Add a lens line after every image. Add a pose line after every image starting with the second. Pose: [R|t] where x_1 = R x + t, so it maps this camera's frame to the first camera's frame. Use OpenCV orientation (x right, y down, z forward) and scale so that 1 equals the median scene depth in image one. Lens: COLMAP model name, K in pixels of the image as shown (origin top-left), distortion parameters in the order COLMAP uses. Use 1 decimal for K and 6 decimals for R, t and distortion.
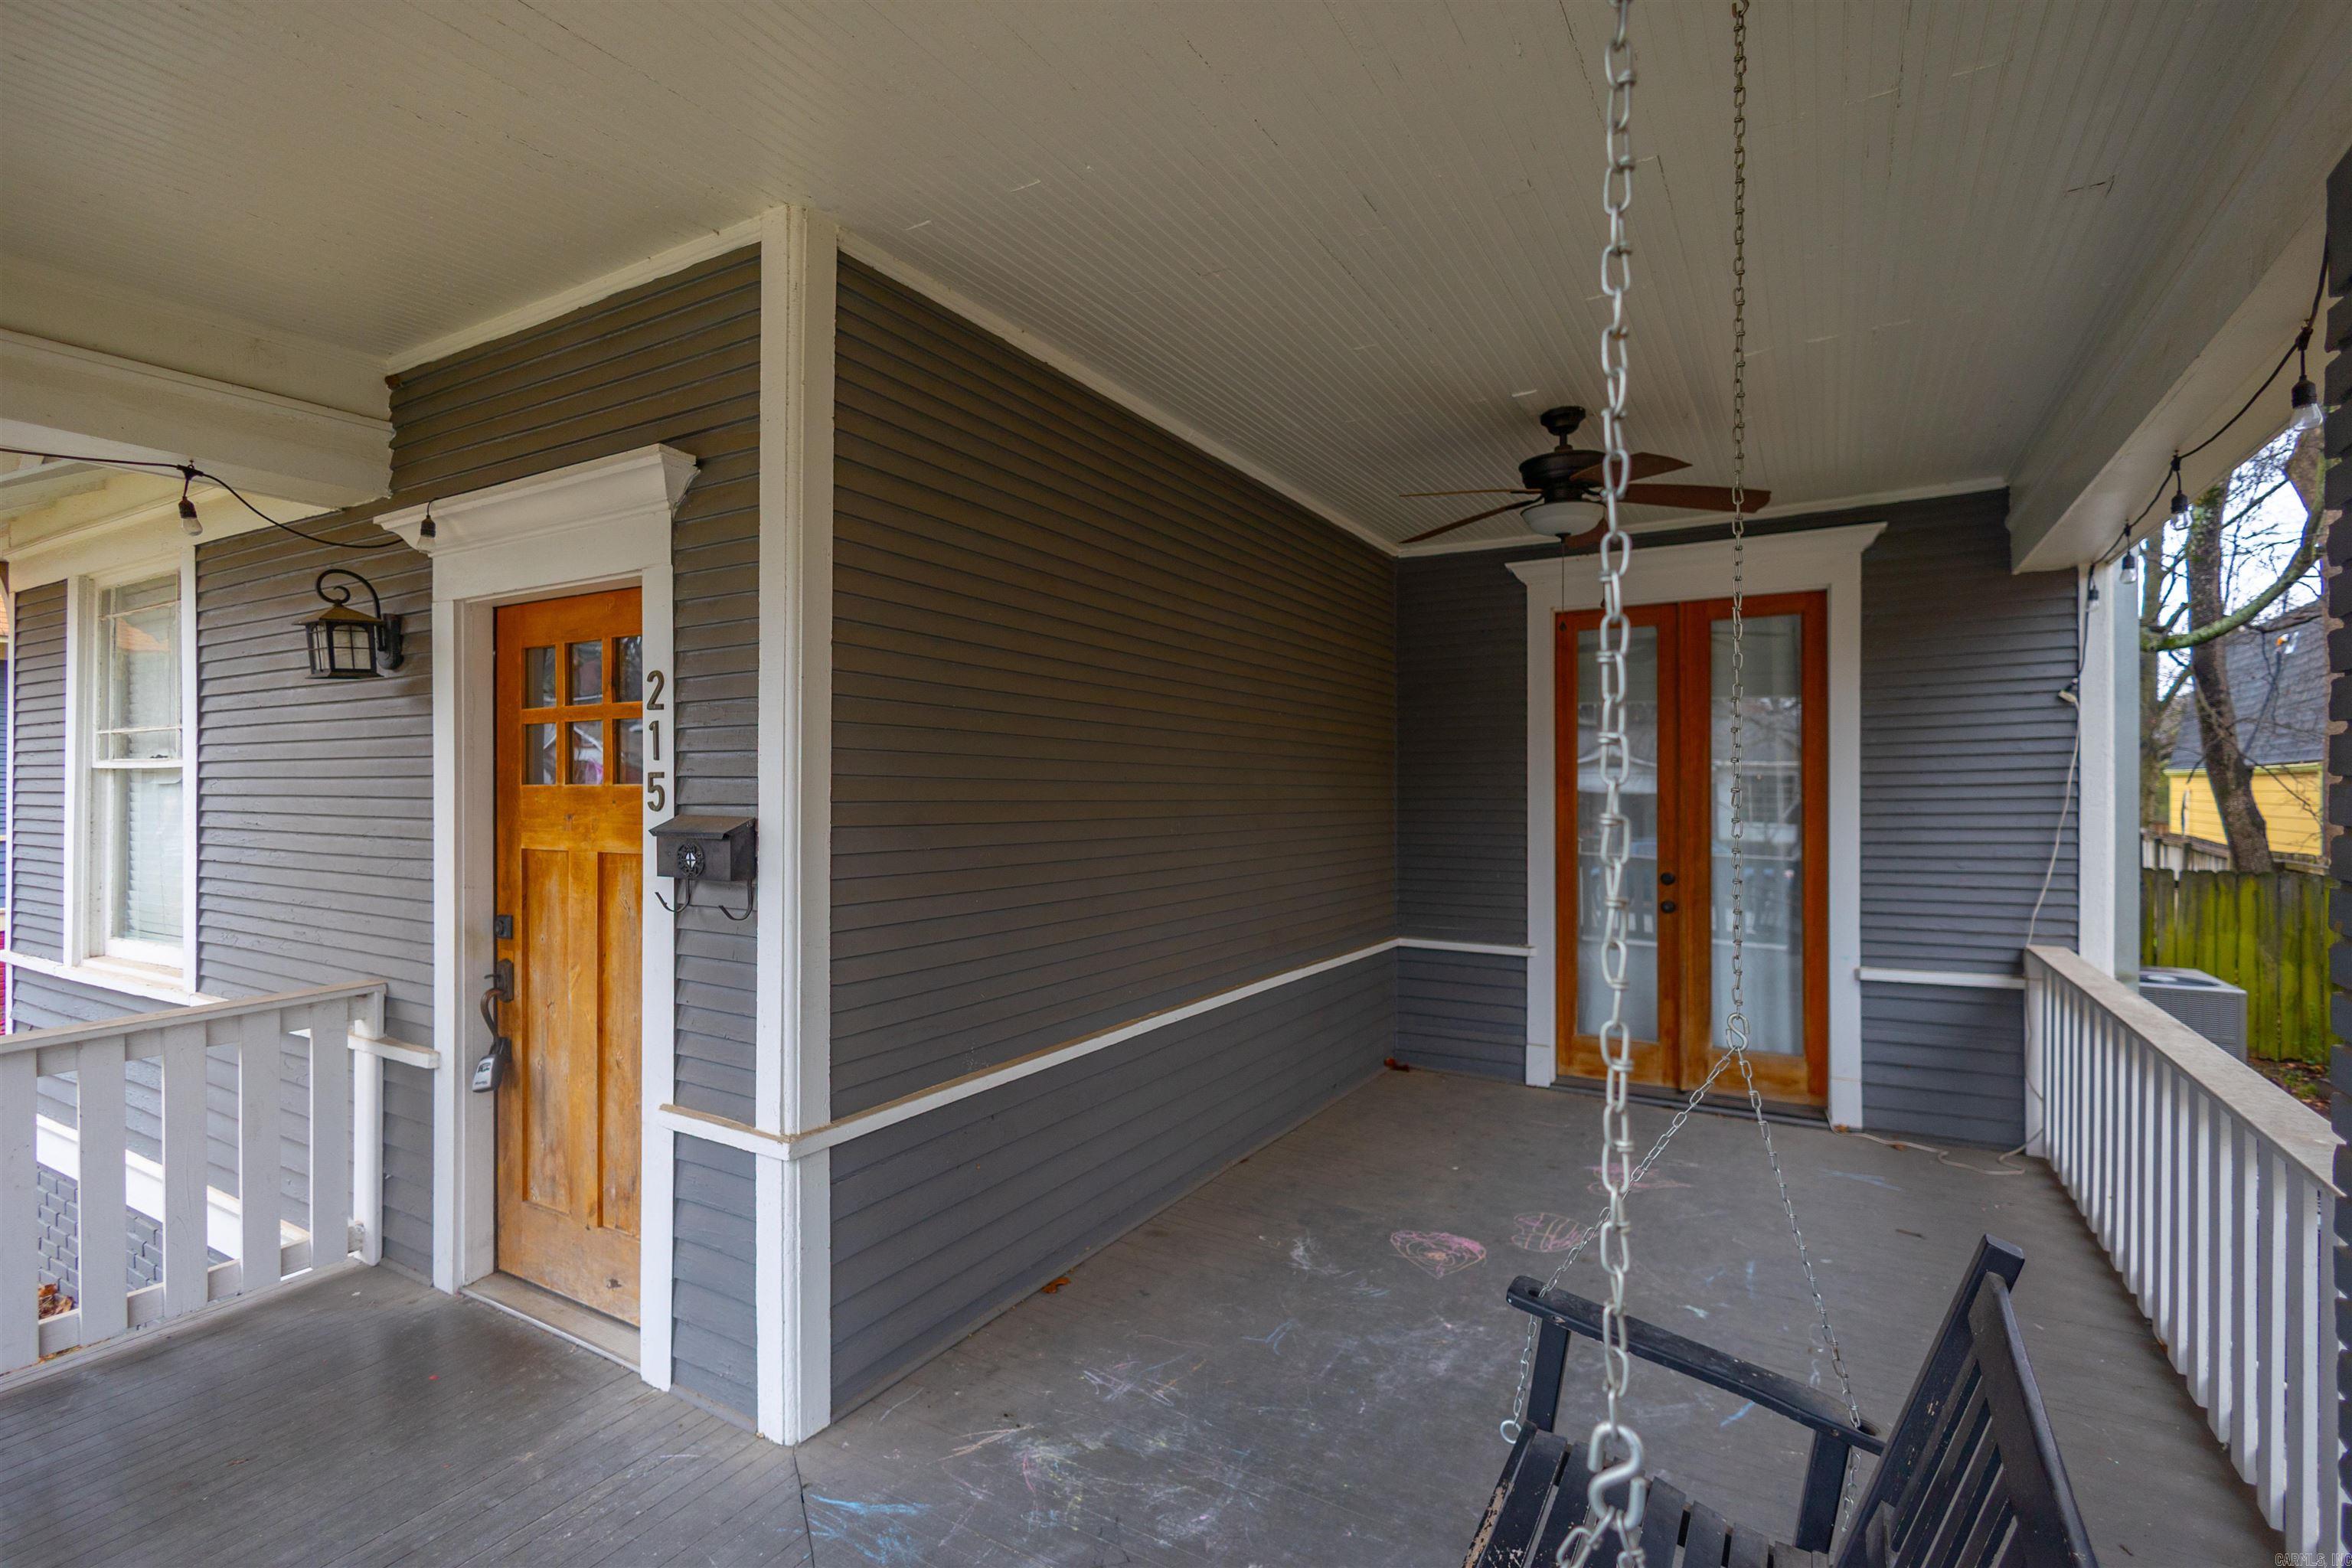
lens RADIAL K [[1080.0, 0, 1176.0], [0, 1080.0, 784.0], [0, 0, 1]] dist [0.001582, 0.000085]
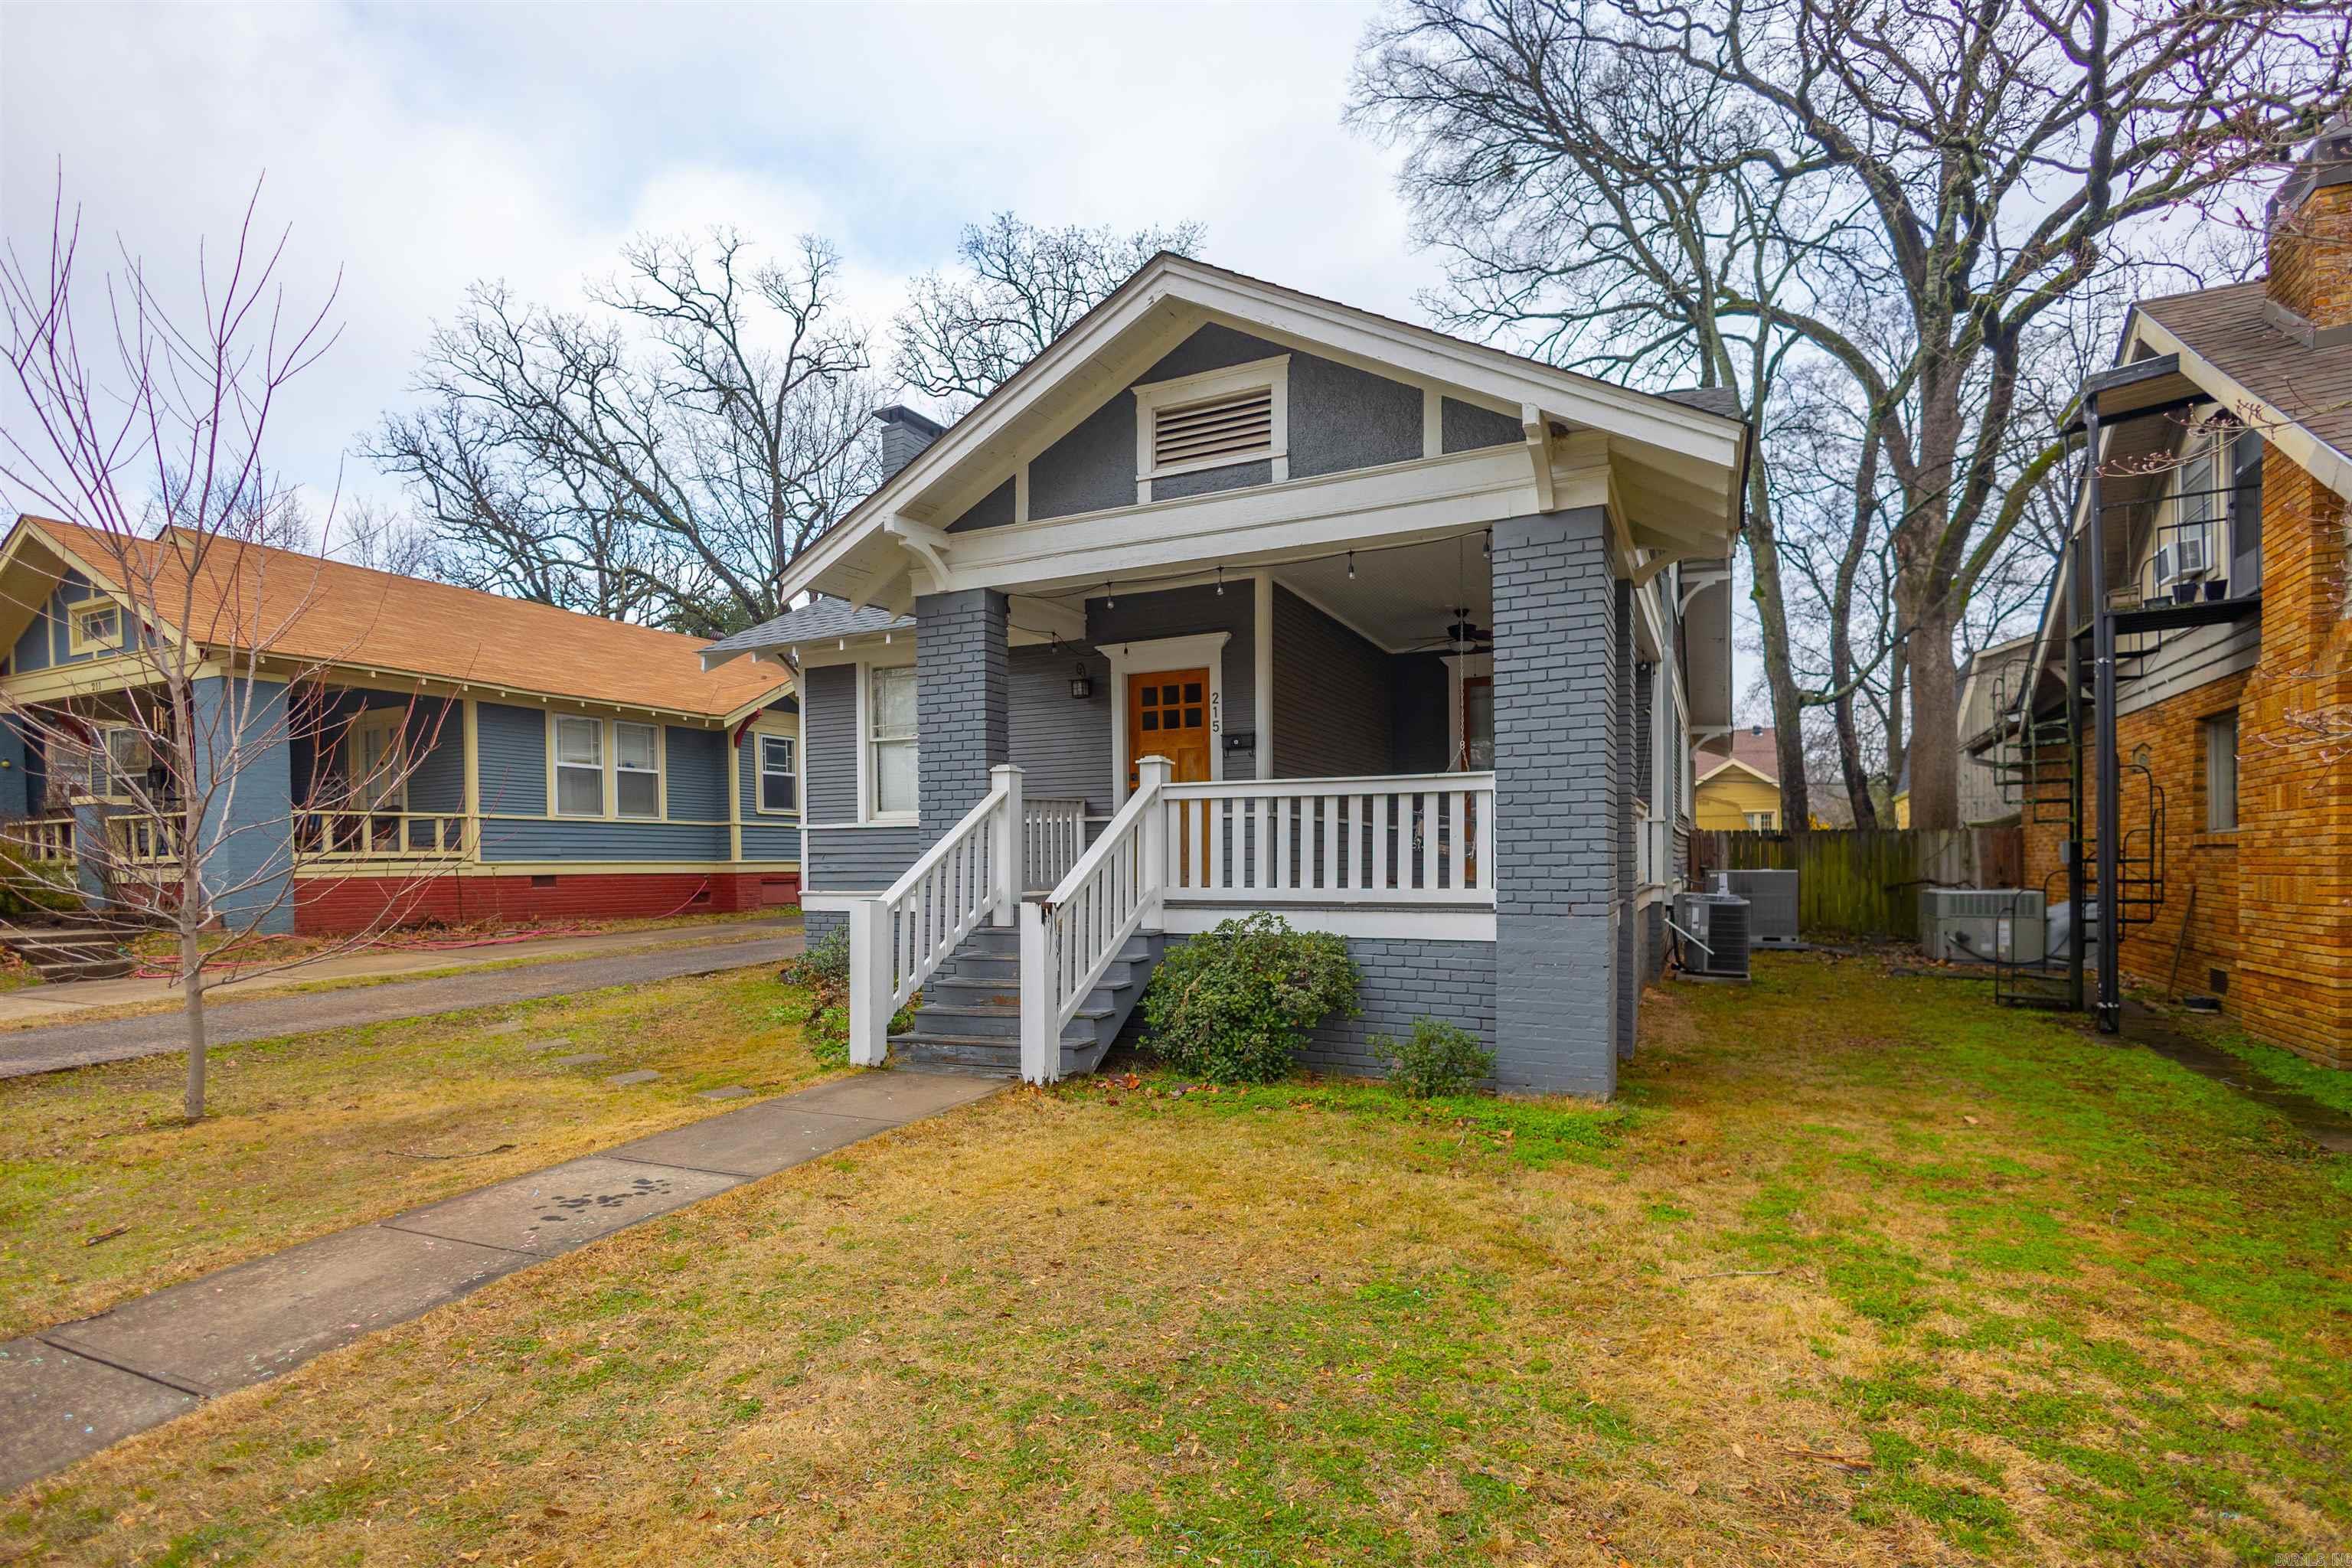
lens RADIAL K [[1171.4, 0, 1243.2], [0, 1171.4, 879.9], [0, 0, 1]] dist [0.008004, 0.000062]
pose [[0.990203, -0.018713, 0.138378, -0.541260], [0.017218, 0.999780, 0.011992, 0.270119], [-0.138572, -0.009492, 0.990307, -1.652016]]
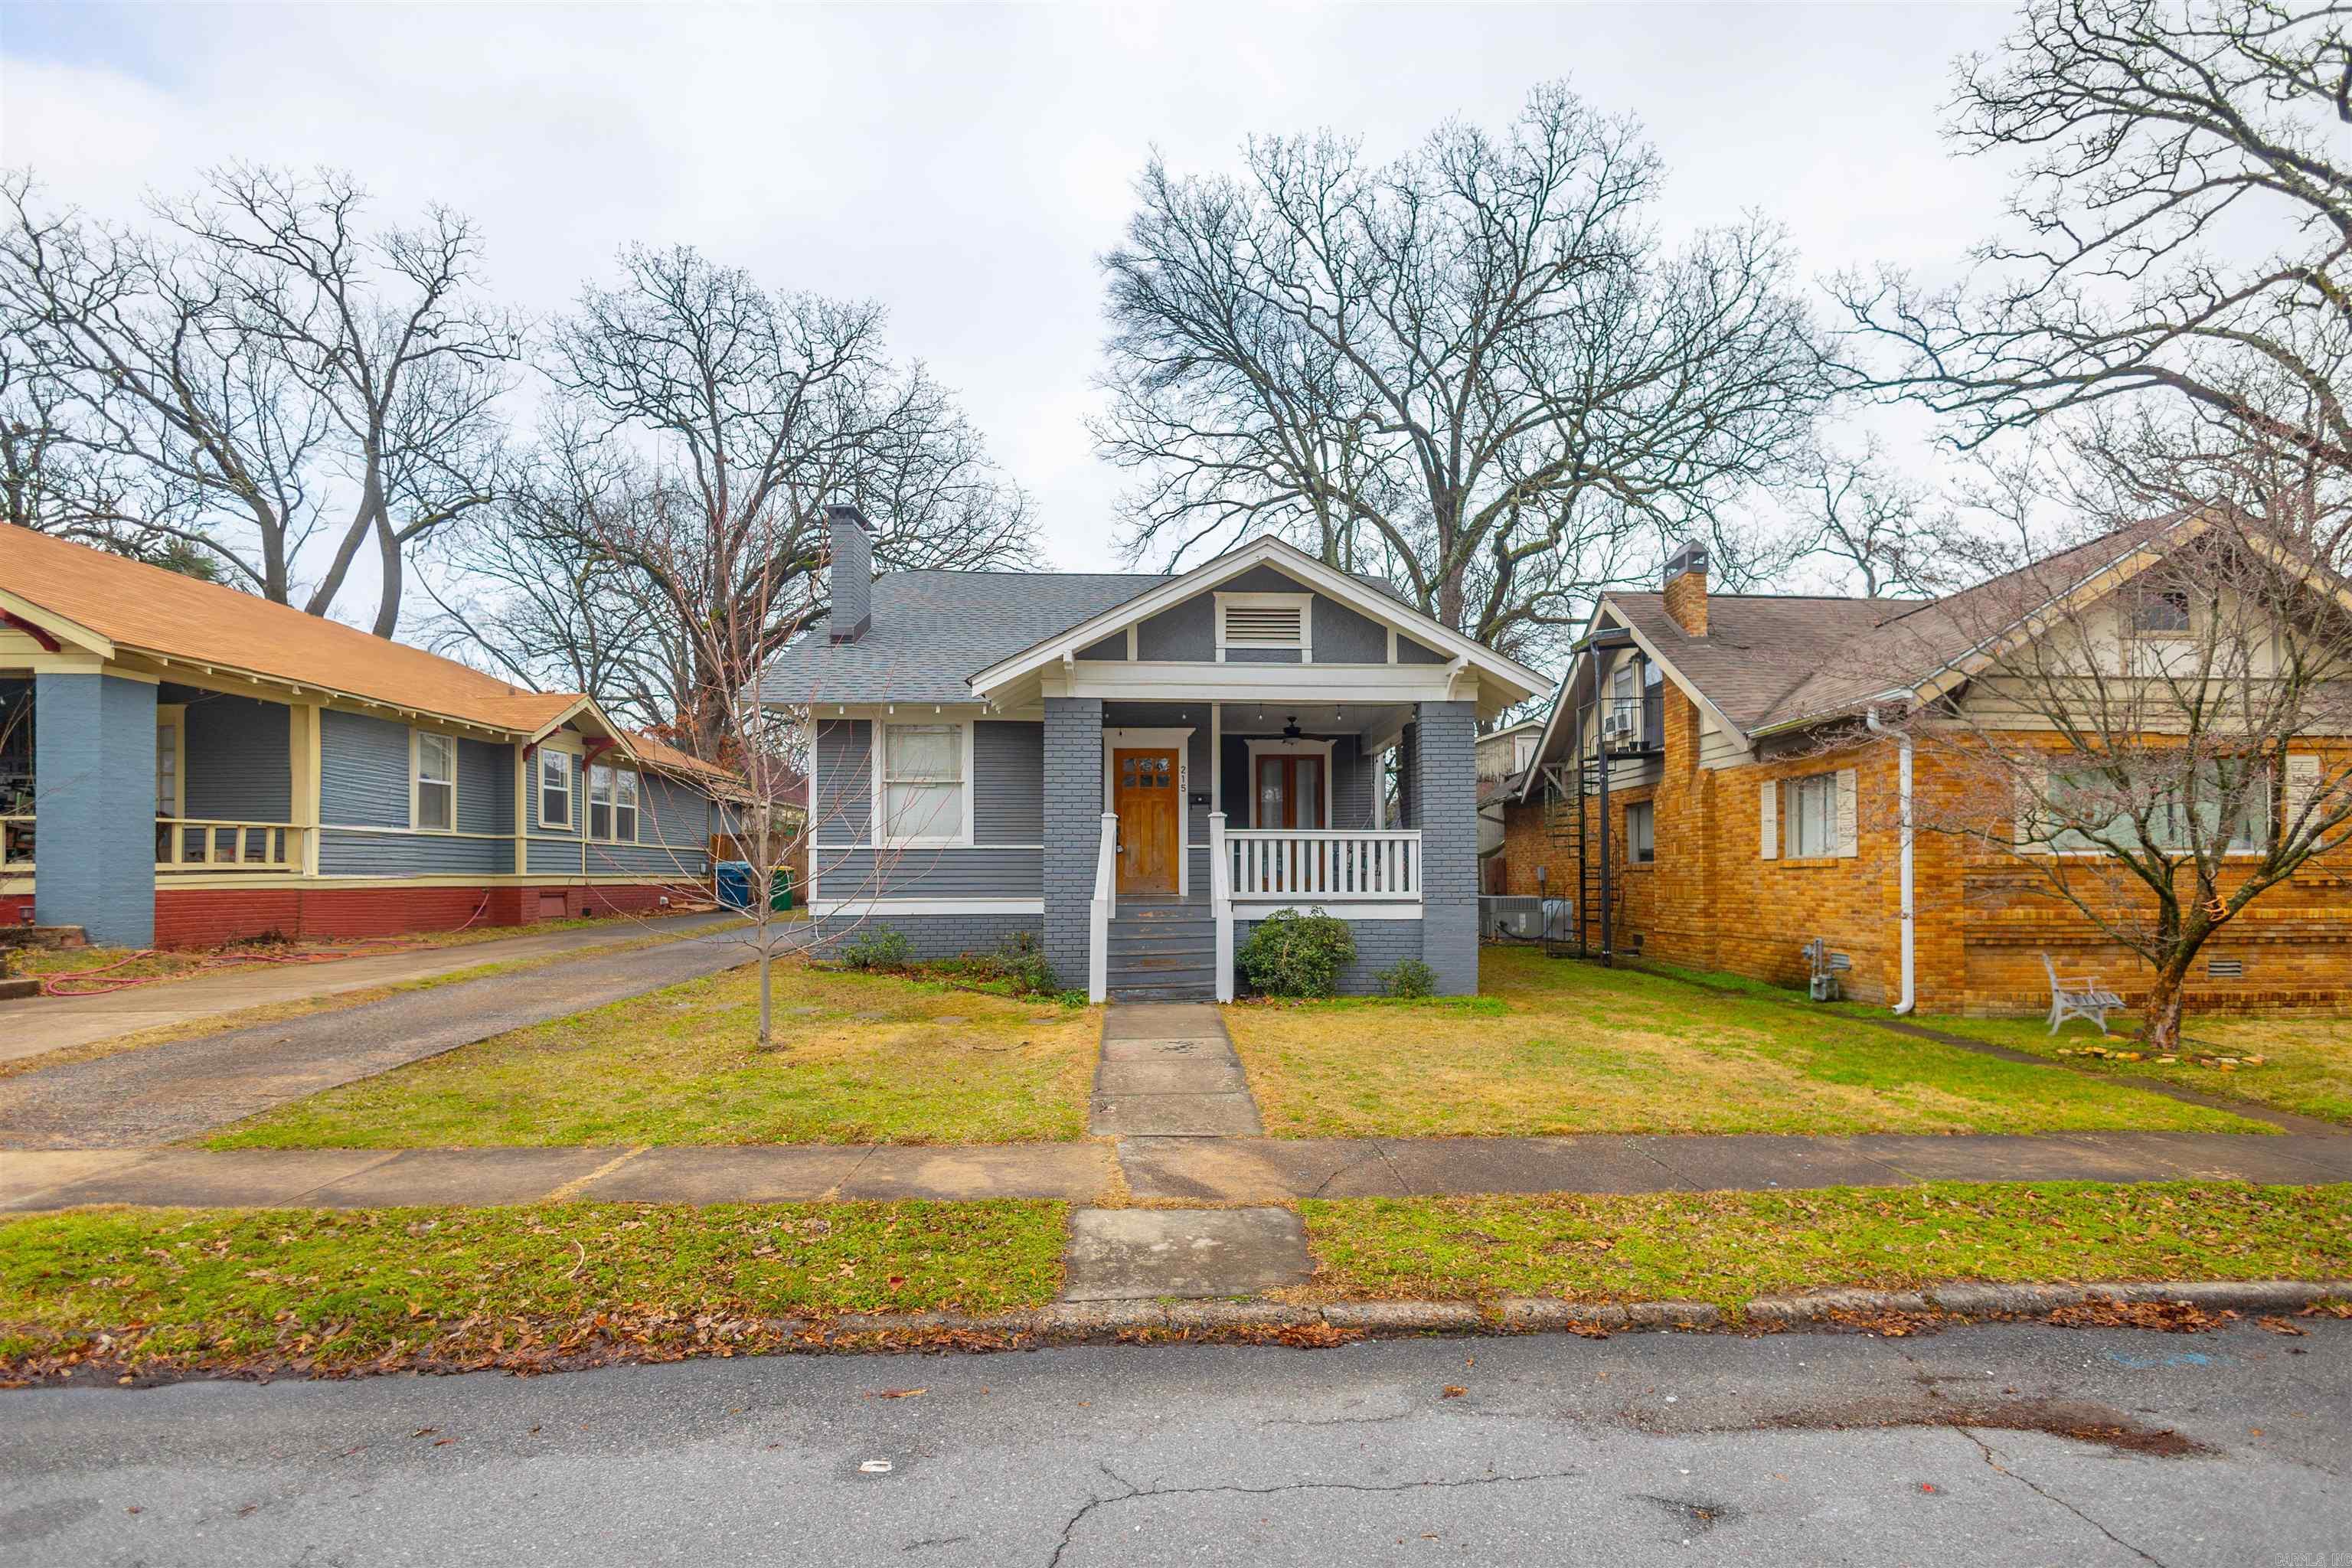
lens RADIAL K [[1120.6, 0, 1357.0], [0, 1120.6, 851.5], [0, 0, 1]] dist [0.023019, 0.001160]
pose [[0.760201, 0.002729, 0.649682, -2.020672], [0.012818, 0.999734, -0.019198, 0.257008], [-0.649562, 0.022922, 0.759963, -2.240013]]
